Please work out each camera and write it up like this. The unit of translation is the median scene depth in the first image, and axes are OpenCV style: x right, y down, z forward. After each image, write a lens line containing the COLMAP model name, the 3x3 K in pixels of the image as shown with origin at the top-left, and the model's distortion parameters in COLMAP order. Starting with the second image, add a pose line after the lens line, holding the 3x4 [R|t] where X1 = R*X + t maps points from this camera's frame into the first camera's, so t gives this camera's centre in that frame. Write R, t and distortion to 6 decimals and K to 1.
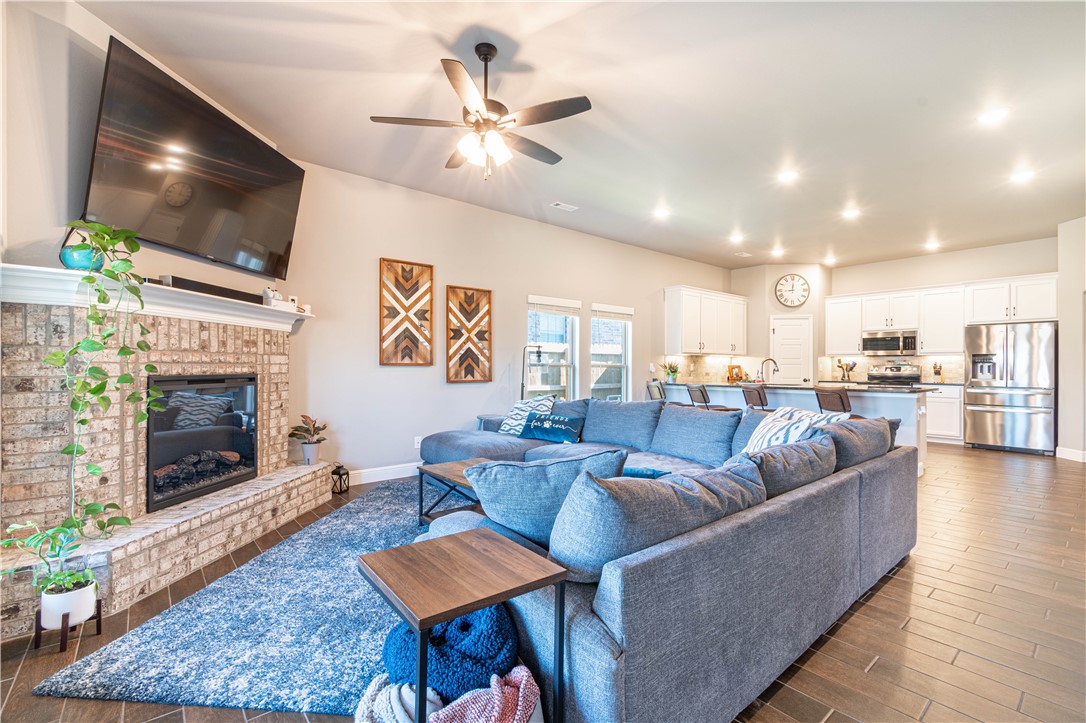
lens RADIAL K [[473.6, 0, 541.1], [0, 473.6, 366.2], [0, 0, 1]] dist [0.000282, -0.000555]
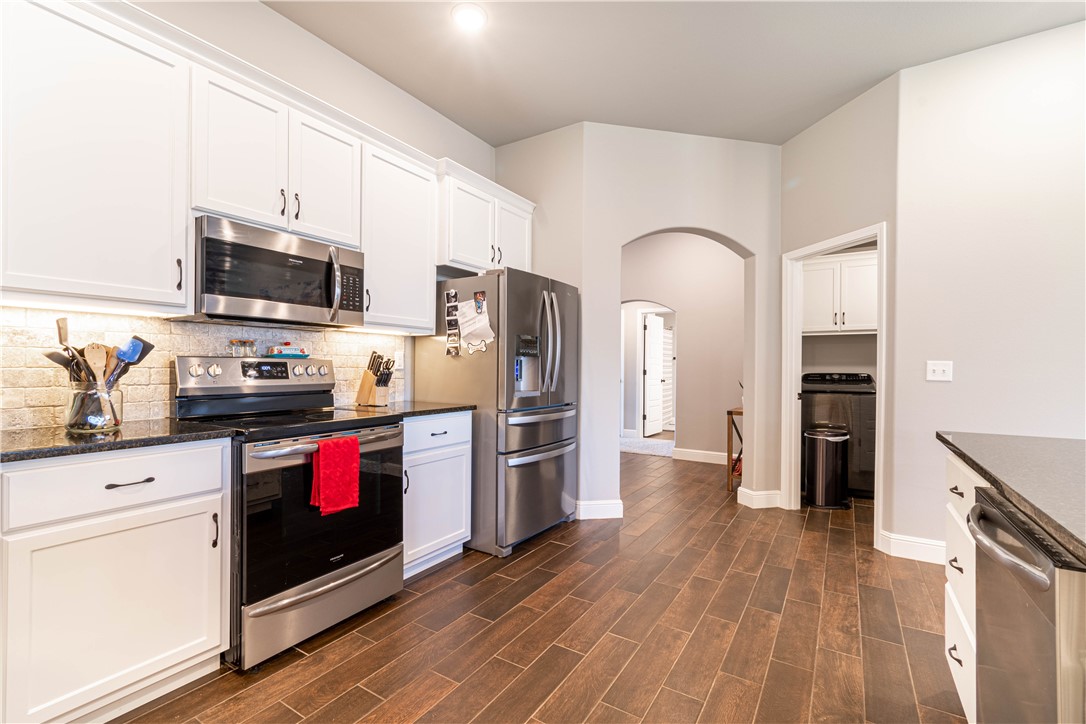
lens RADIAL K [[483.3, 0, 540.6], [0, 483.3, 363.7], [0, 0, 1]] dist [0.016686, 0.000068]
pose [[-0.329249, -0.002967, 0.944238, 0.431555], [-0.012475, 0.999921, -0.001208, 0.000323], [-0.944161, -0.012178, -0.329261, 0.993390]]
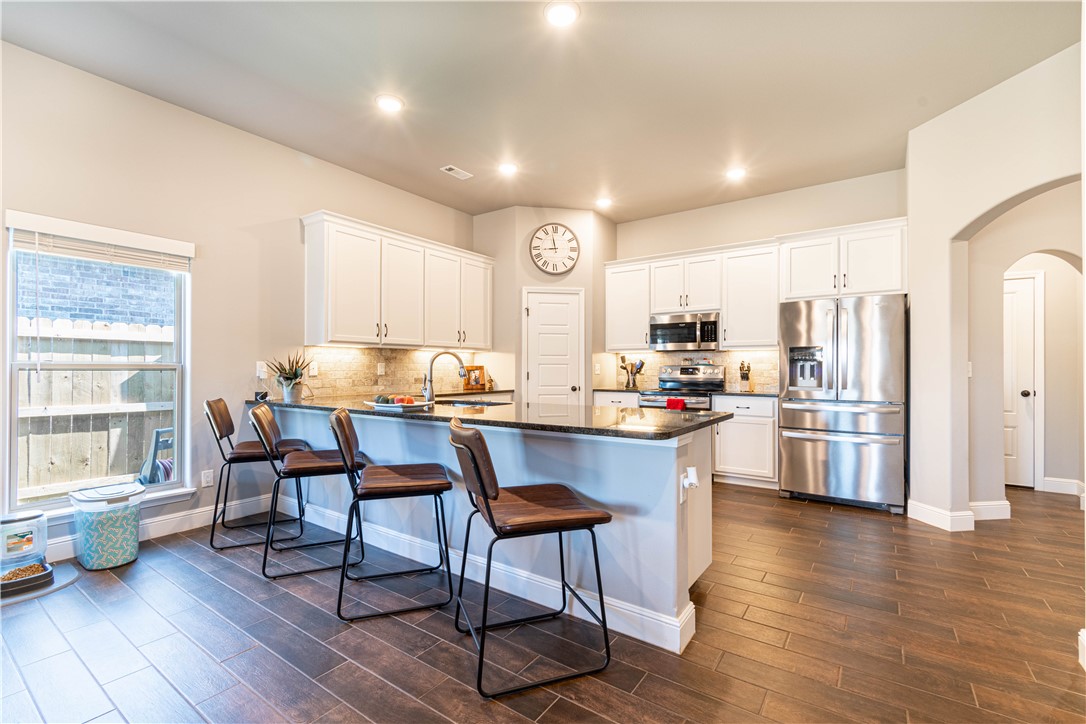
lens RADIAL K [[483.3, 0, 540.6], [0, 483.3, 363.7], [0, 0, 1]] dist [0.016686, 0.000068]
pose [[0.963283, 0.000812, 0.268488, 0.374605], [0.000875, 0.999981, -0.006162, -0.000196], [-0.268488, 0.006170, 0.963263, 0.417925]]
